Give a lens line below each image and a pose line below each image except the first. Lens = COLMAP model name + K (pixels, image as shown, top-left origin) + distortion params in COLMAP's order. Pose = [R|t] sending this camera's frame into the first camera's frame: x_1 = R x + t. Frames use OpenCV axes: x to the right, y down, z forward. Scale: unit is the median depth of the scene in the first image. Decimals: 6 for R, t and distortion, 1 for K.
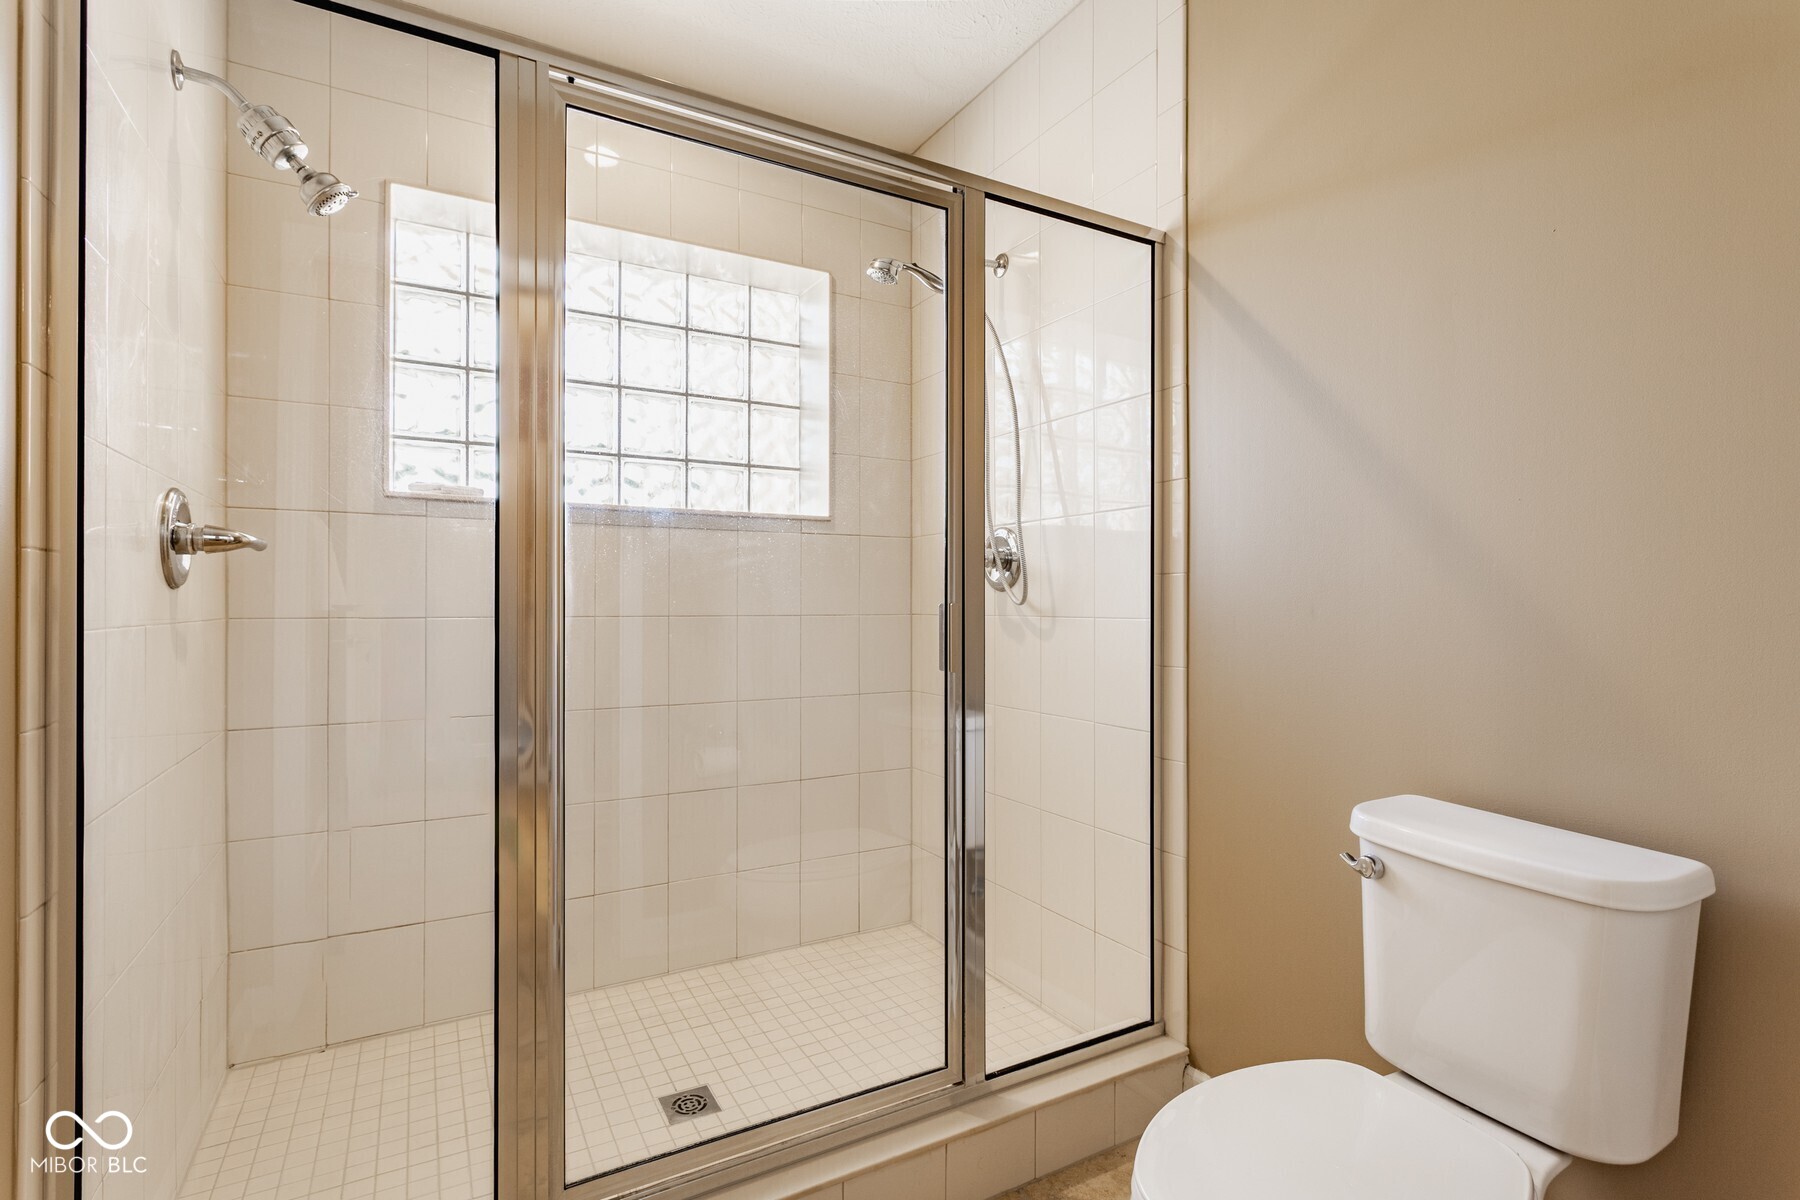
lens RADIAL K [[847.5, 0, 900.0], [0, 847.5, 600.0], [0, 0, 1]] dist [0.002341, 0.000692]
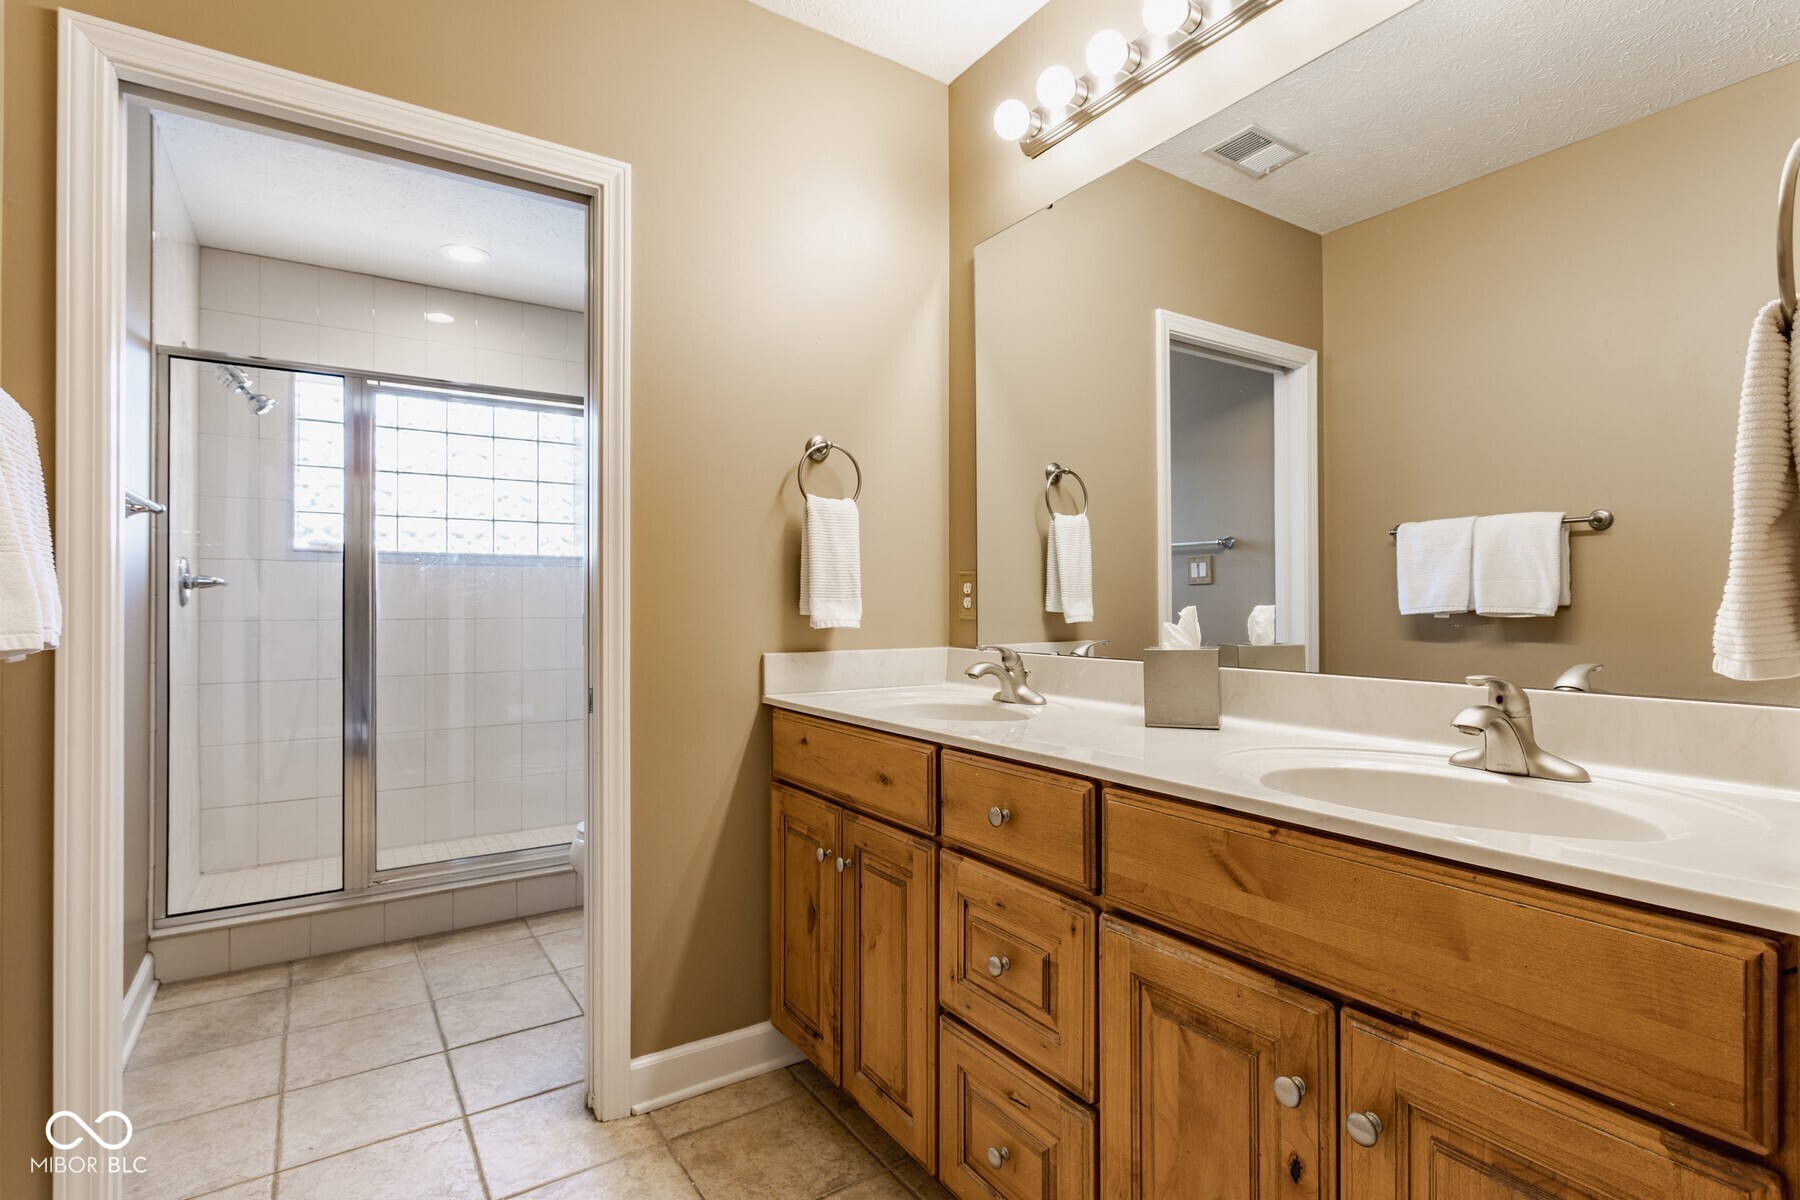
lens RADIAL K [[847.5, 0, 900.0], [0, 847.5, 600.0], [0, 0, 1]] dist [0.002341, 0.000692]
pose [[0.996947, -0.008571, 0.077613, 0.642240], [0.009624, 0.999867, -0.013198, 0.013276], [-0.077489, 0.013904, 0.996896, -1.068374]]
